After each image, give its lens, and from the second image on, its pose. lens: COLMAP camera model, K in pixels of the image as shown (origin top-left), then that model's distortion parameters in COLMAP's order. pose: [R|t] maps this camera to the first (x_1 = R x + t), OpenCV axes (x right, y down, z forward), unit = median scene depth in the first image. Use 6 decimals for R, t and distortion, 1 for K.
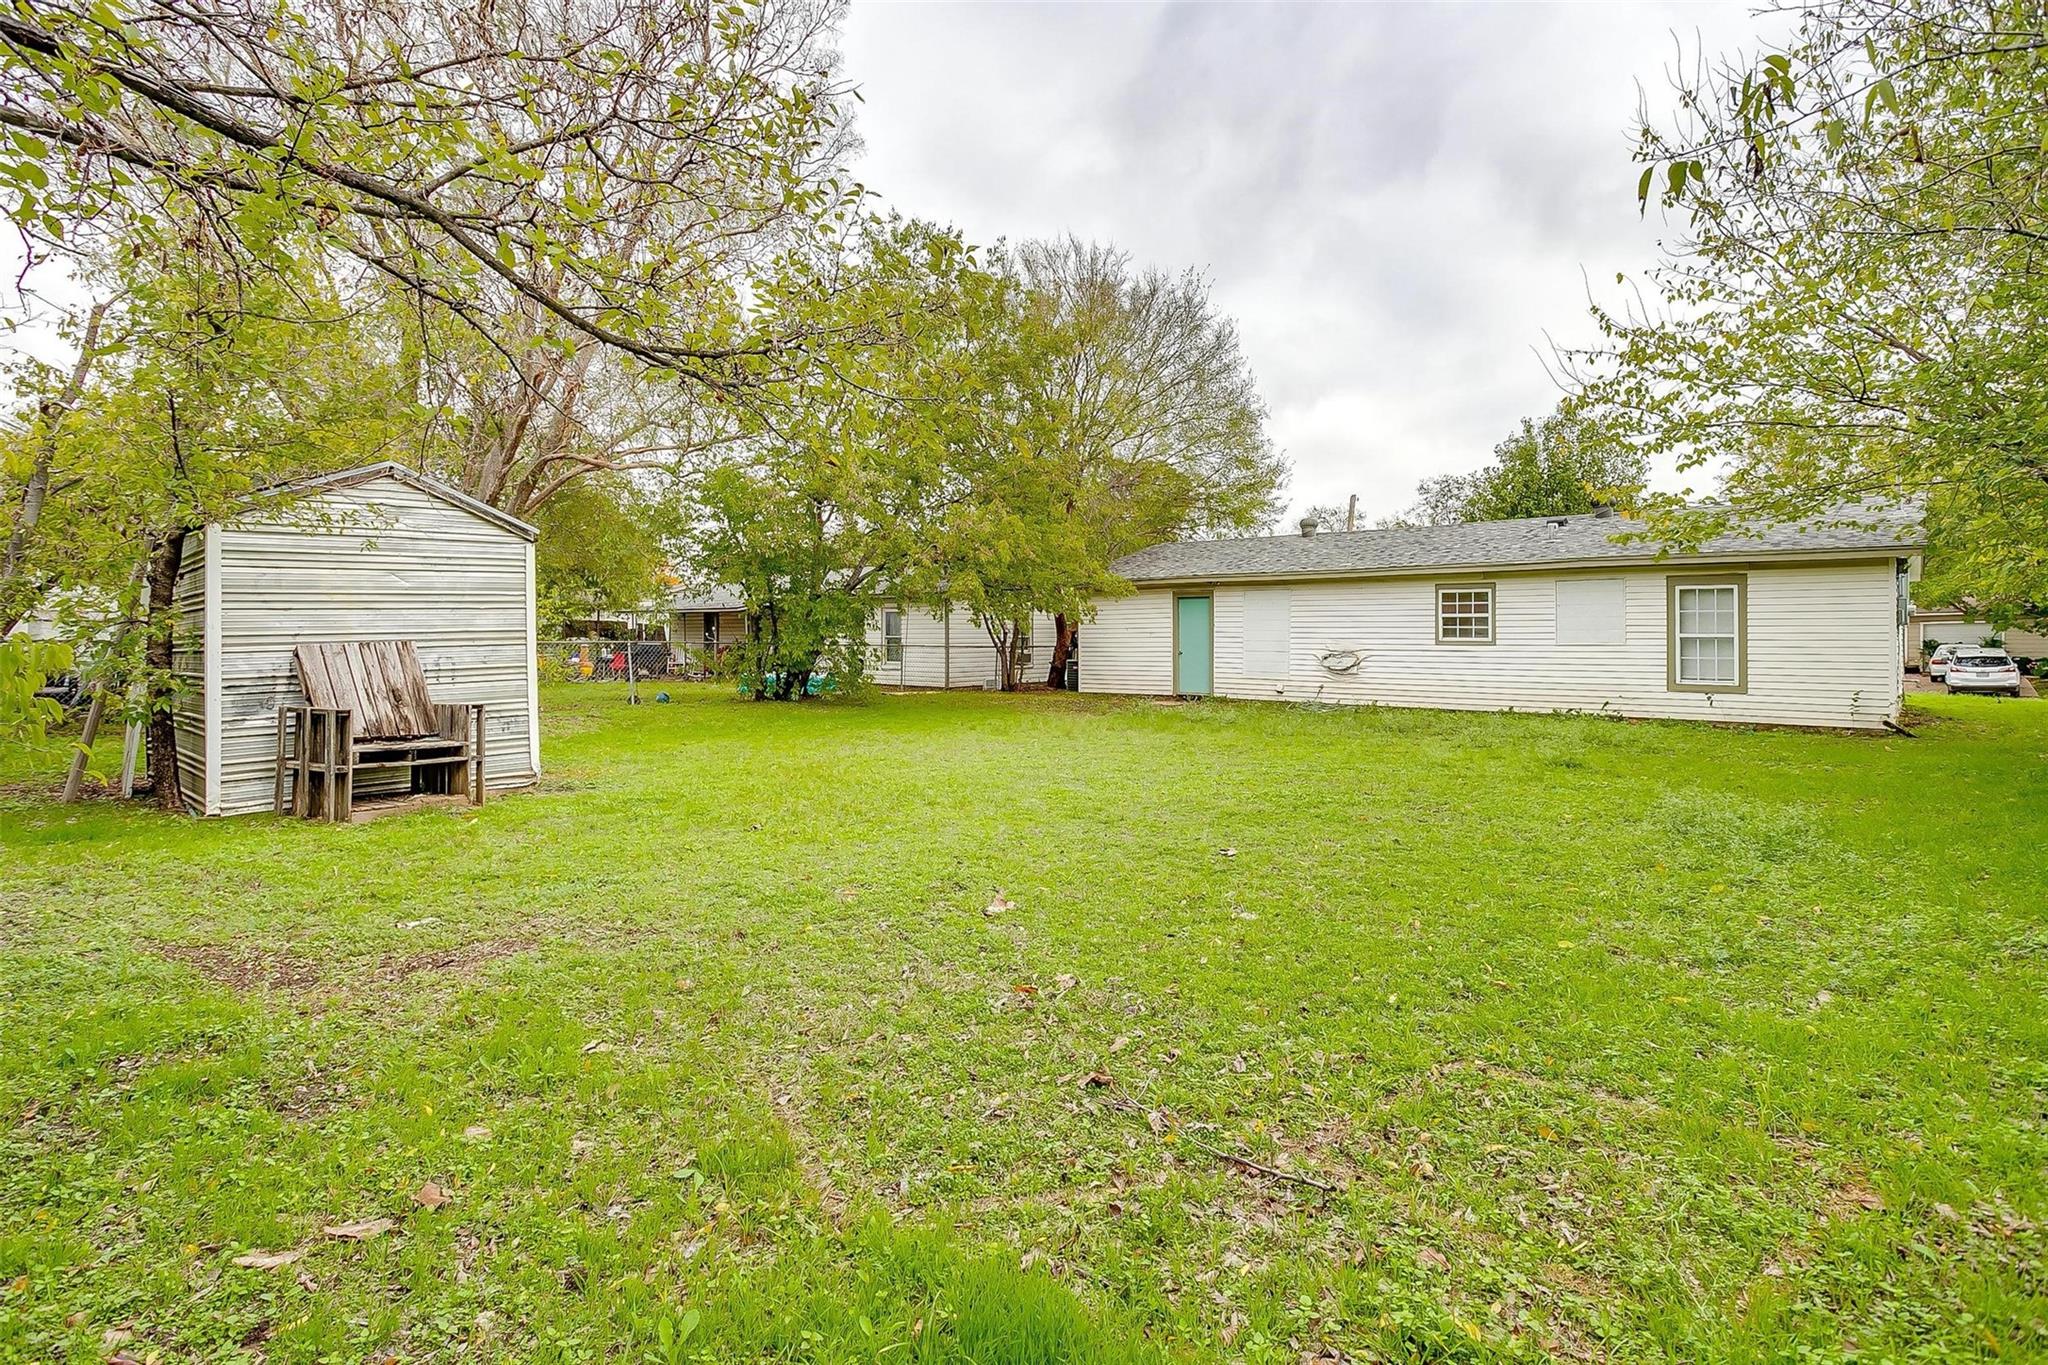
lens RADIAL K [[1004.2, 0, 1001.6], [0, 1004.2, 687.0], [0, 0, 1]] dist [-0.050603, 0.031448]
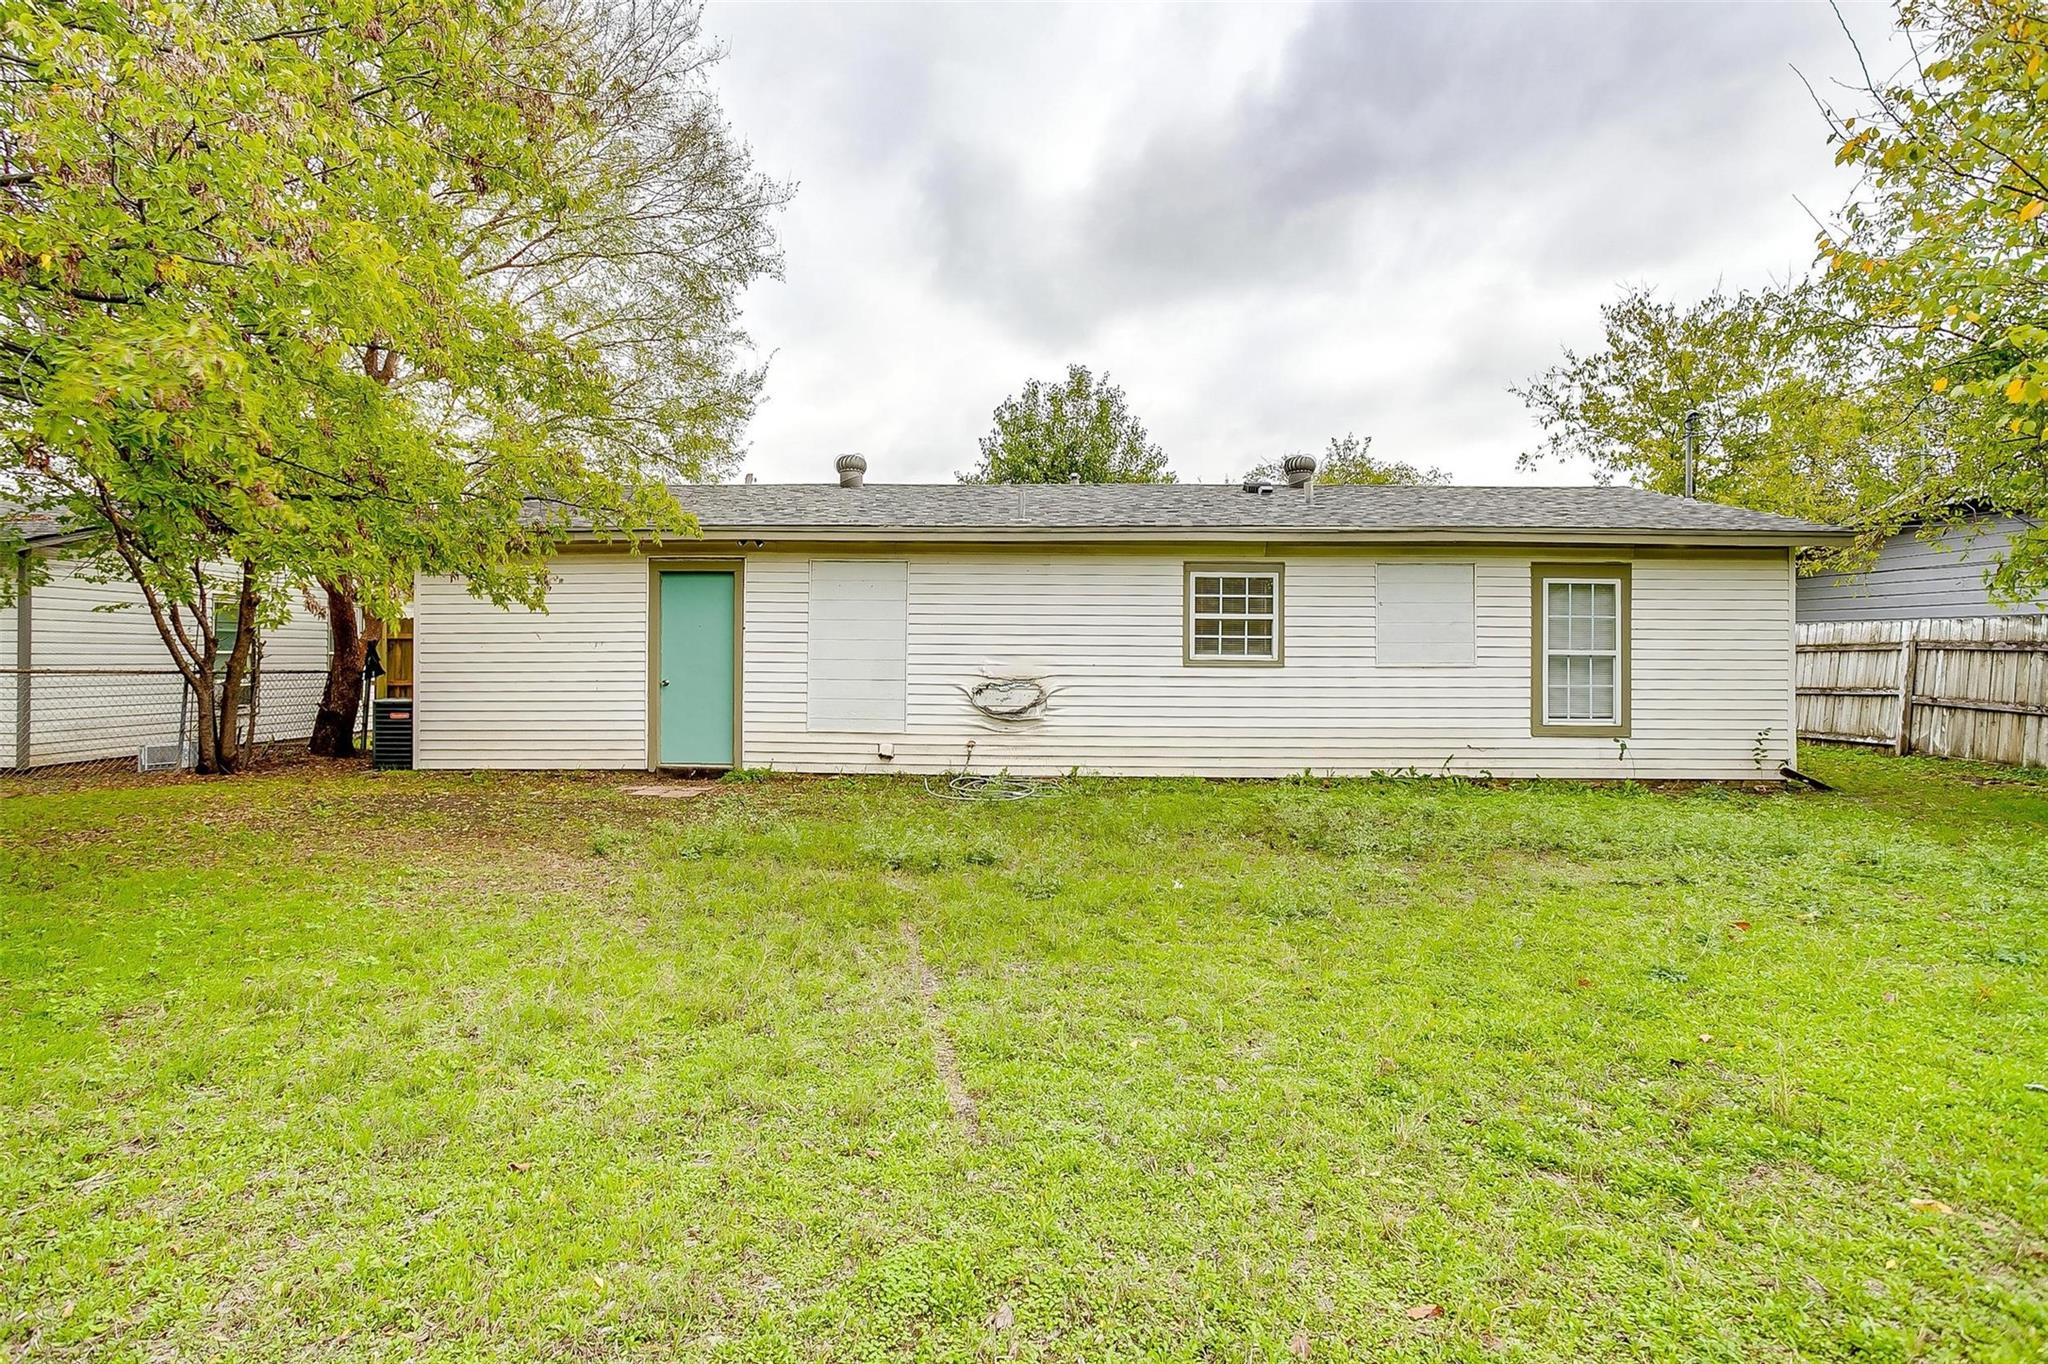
lens RADIAL K [[1114.8, 0, 1070.0], [0, 1114.8, 676.5], [0, 0, 1]] dist [-0.081341, 0.067187]
pose [[0.753723, -0.003321, 0.657184, -0.036576], [0.027395, 0.999277, -0.026370, -0.021021], [-0.656621, 0.037880, 0.753269, 0.543747]]
